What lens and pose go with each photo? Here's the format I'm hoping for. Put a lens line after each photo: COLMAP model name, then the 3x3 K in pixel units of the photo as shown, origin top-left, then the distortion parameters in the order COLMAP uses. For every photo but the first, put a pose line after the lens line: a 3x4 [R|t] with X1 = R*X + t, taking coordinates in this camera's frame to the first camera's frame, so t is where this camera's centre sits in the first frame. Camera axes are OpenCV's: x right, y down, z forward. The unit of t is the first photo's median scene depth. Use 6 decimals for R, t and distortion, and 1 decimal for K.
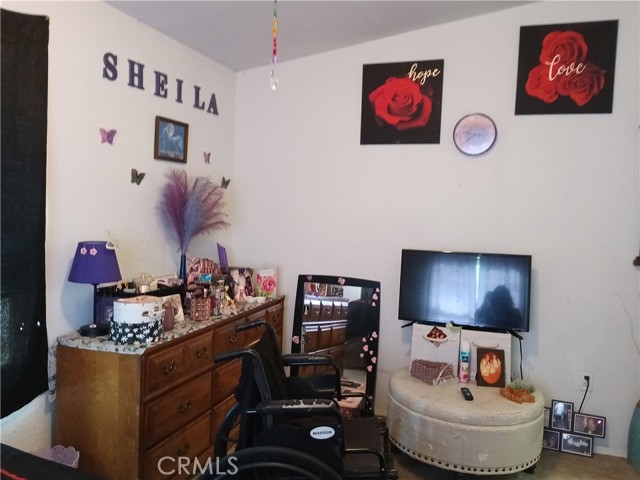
lens RADIAL K [[521.6, 0, 320.0], [0, 521.6, 240.0], [0, 0, 1]] dist [0.086658, -0.150139]
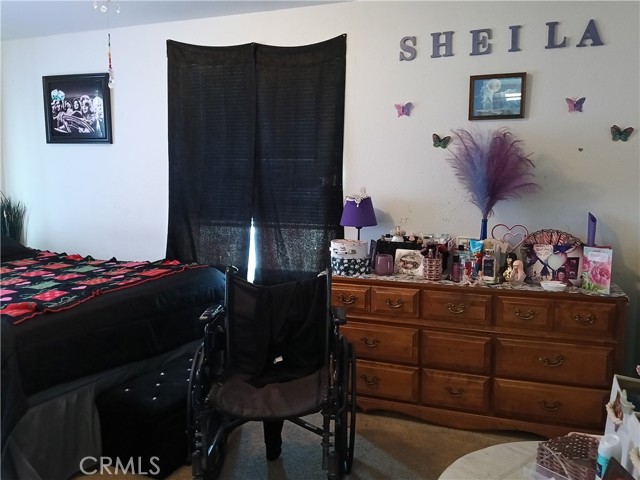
lens RADIAL K [[521.6, 0, 320.0], [0, 521.6, 240.0], [0, 0, 1]] dist [0.086658, -0.150139]
pose [[-0.006583, 0.089121, -0.995999, 0.706263], [-0.067691, 0.993696, 0.089362, 0.002358], [0.997685, 0.068009, -0.000509, 0.728102]]
